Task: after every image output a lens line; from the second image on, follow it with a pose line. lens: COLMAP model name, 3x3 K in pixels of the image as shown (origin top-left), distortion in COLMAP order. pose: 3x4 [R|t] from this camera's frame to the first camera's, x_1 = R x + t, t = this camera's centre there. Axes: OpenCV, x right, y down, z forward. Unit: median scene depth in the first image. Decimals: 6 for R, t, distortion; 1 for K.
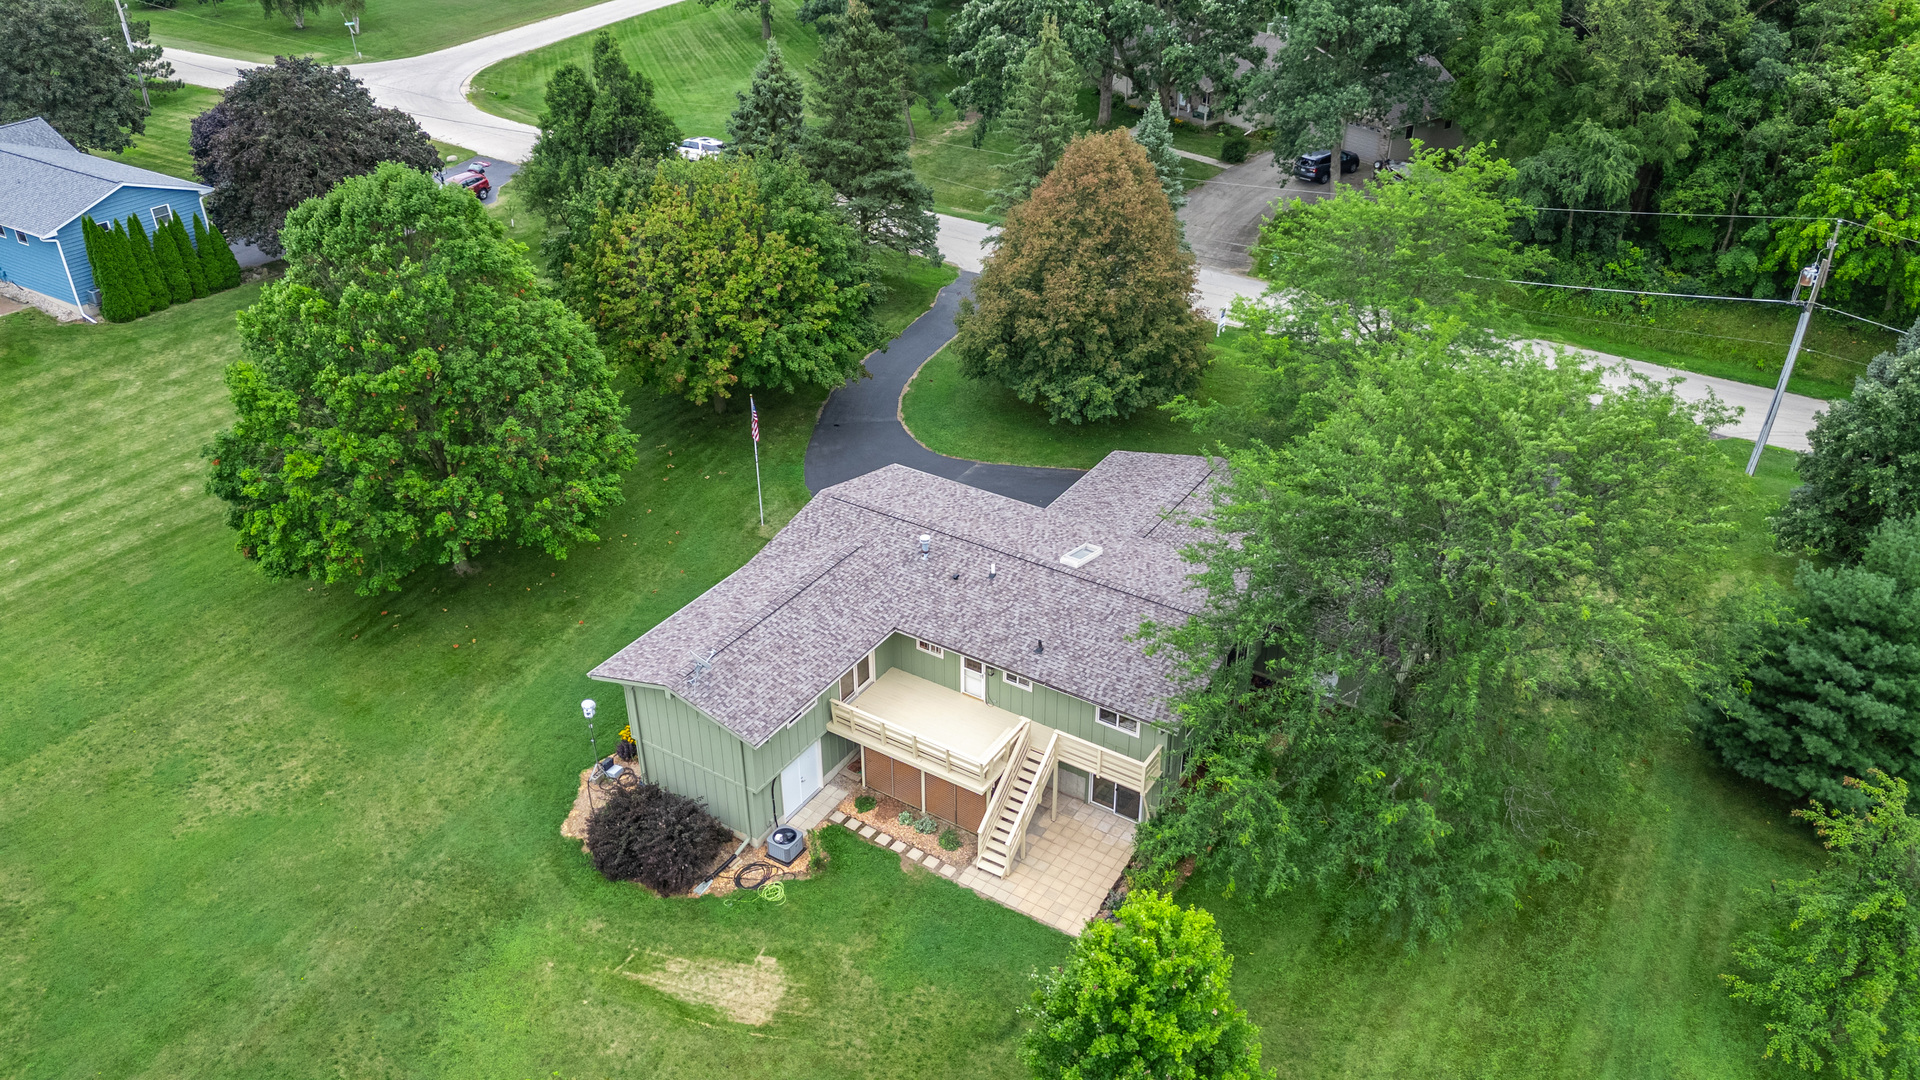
lens RADIAL K [[1361.8, 0, 951.9], [0, 1361.8, 579.5], [0, 0, 1]] dist [0.089109, -0.102481]
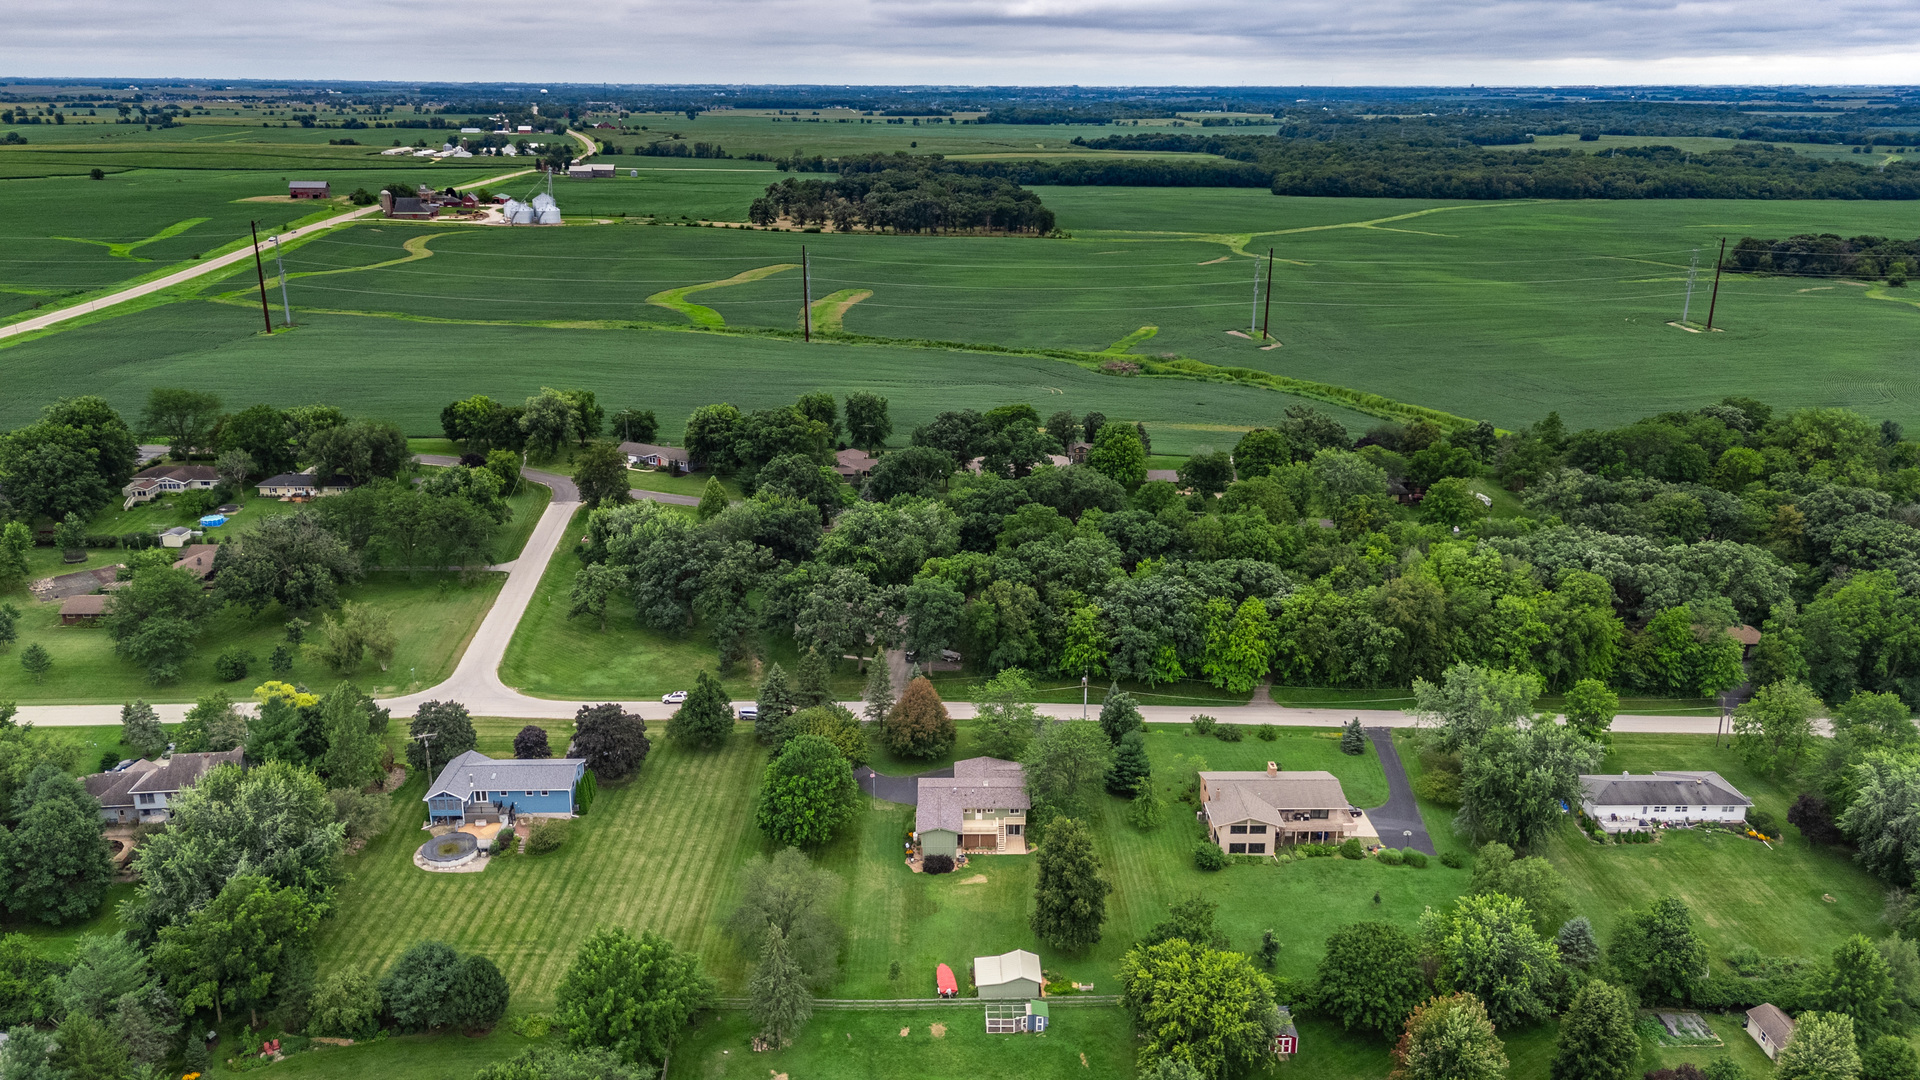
lens RADIAL K [[1361.8, 0, 951.9], [0, 1361.8, 579.5], [0, 0, 1]] dist [0.089109, -0.102481]
pose [[0.837889, -0.174513, 0.517192, -1.668698], [0.288620, 0.945869, -0.148425, -0.014020], [-0.463294, 0.273636, 0.842901, -2.196830]]
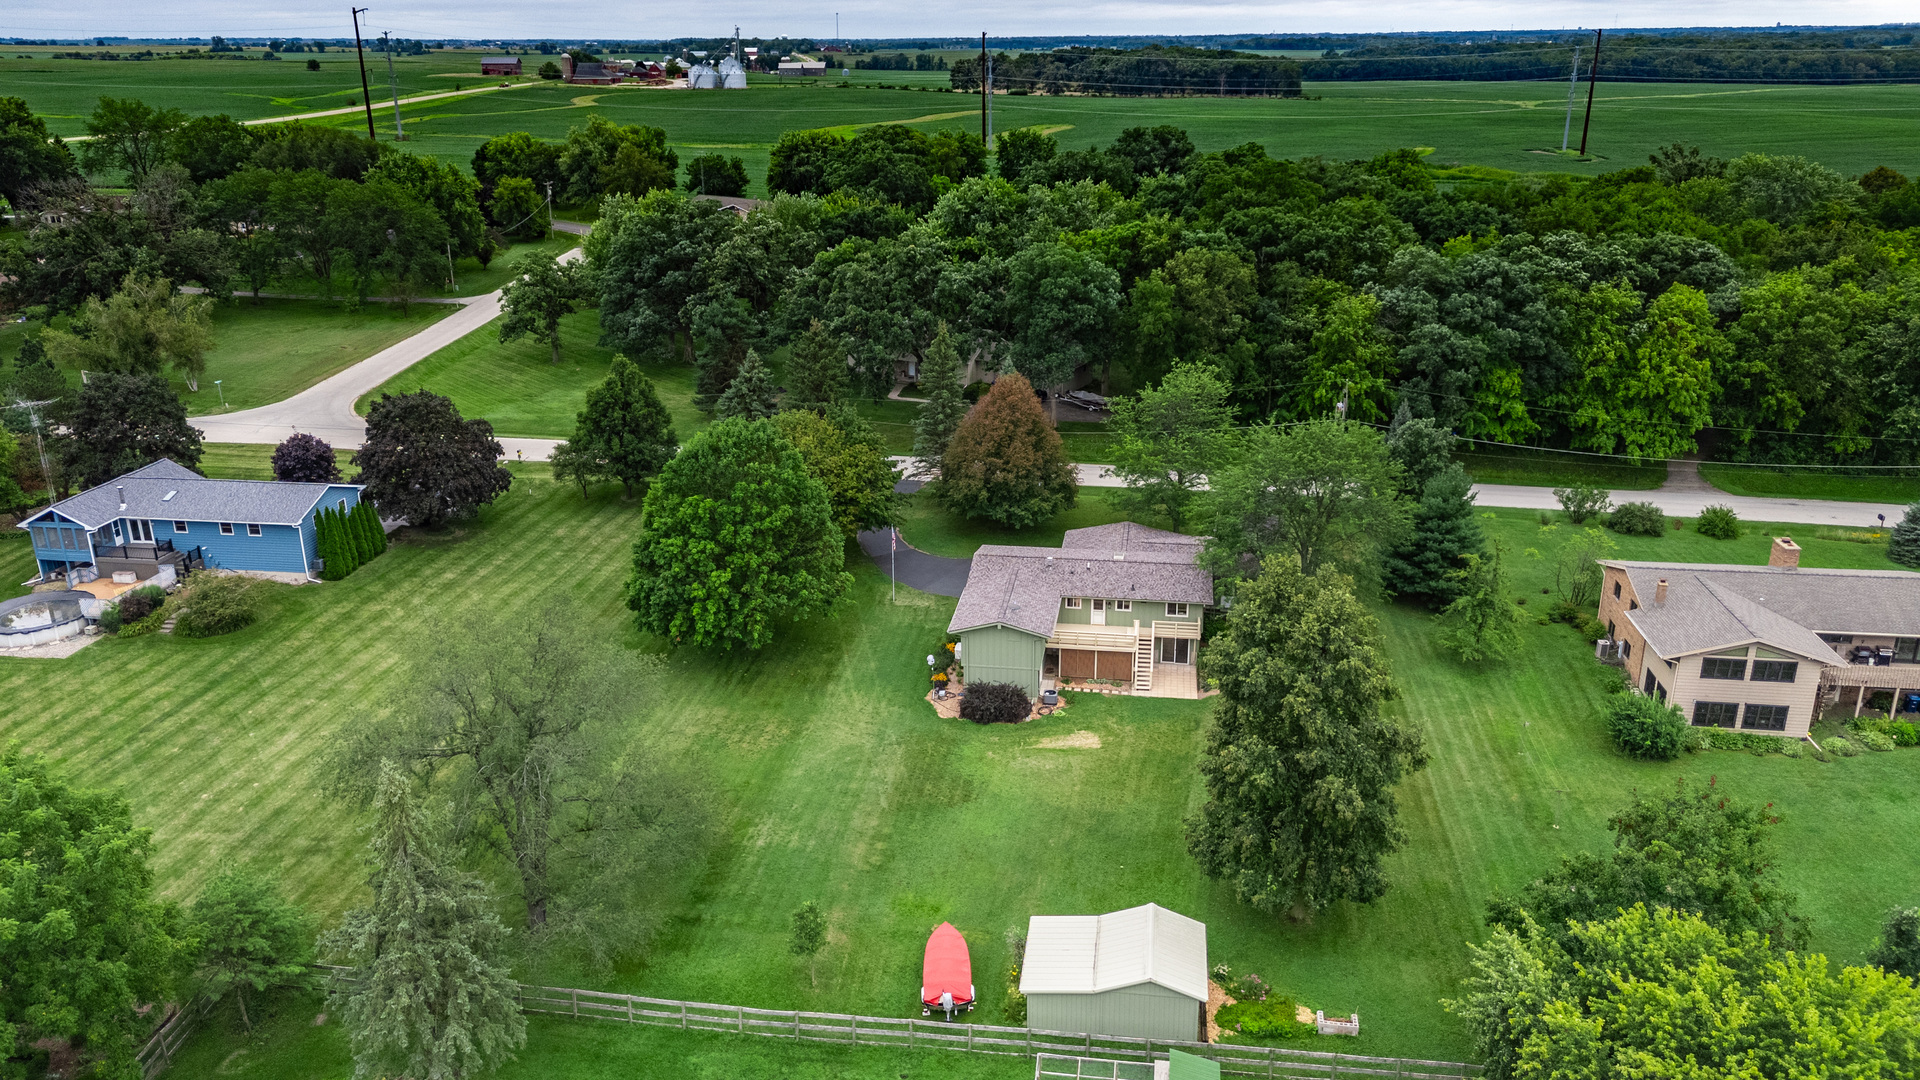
lens RADIAL K [[1361.8, 0, 951.9], [0, 1361.8, 579.5], [0, 0, 1]] dist [0.089109, -0.102481]
pose [[0.915870, -0.149818, 0.372474, -0.707298], [0.222932, 0.961367, -0.161478, 0.227925], [-0.333892, 0.230929, 0.913886, -0.616687]]
